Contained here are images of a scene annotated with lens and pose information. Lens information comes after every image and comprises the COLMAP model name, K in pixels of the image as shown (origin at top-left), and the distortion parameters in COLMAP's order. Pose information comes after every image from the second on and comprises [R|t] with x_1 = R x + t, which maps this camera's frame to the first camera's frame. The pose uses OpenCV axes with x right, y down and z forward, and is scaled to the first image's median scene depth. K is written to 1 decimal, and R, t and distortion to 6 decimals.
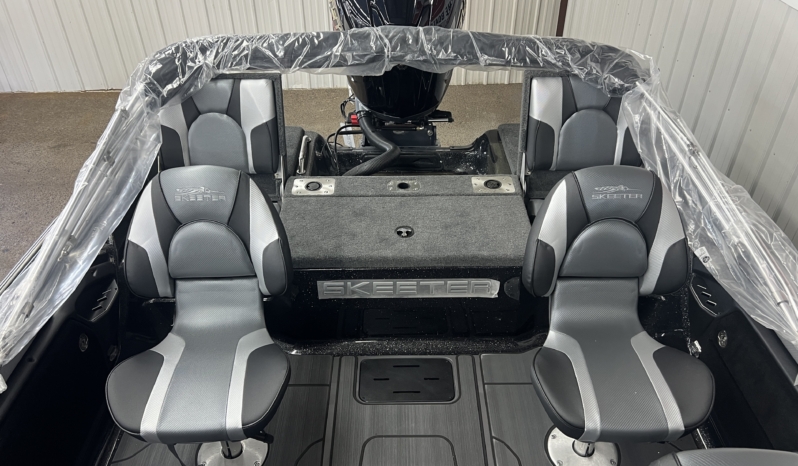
lens RADIAL K [[621.0, 0, 401.4], [0, 621.0, 233.2], [0, 0, 1]] dist [0.056173, -0.066638]
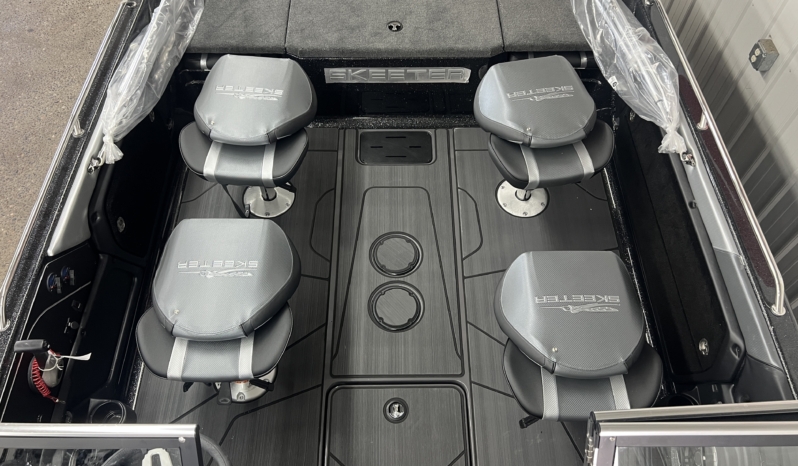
lens RADIAL K [[621.0, 0, 404.3], [0, 621.0, 233.9], [0, 0, 1]] dist [0.056173, -0.066638]
pose [[0.999852, 0.002866, 0.016988, 0.003985], [-0.008567, 0.938227, 0.345914, -0.044187], [-0.014947, -0.346008, 0.938112, -0.281005]]
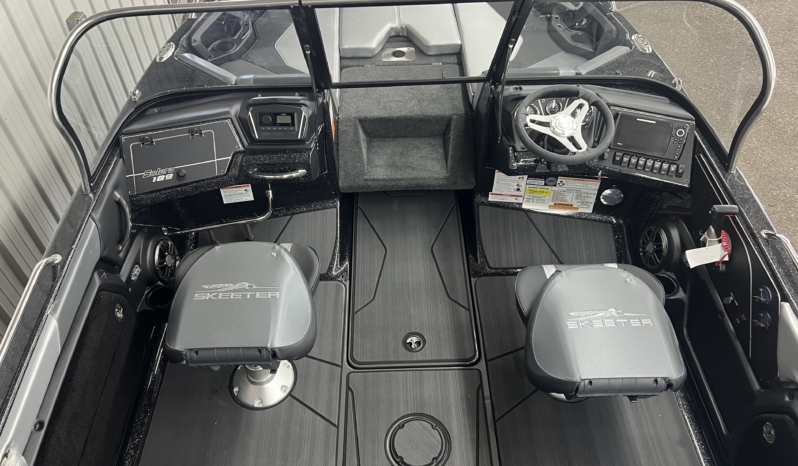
lens RADIAL K [[621.0, 0, 401.5], [0, 621.0, 246.9], [0, 0, 1]] dist [0.056173, -0.066638]
pose [[-0.999704, 0.023186, -0.007370, 0.042565], [-0.004894, 0.105084, 0.994451, -0.658793], [0.023832, 0.994193, -0.104939, 0.733759]]
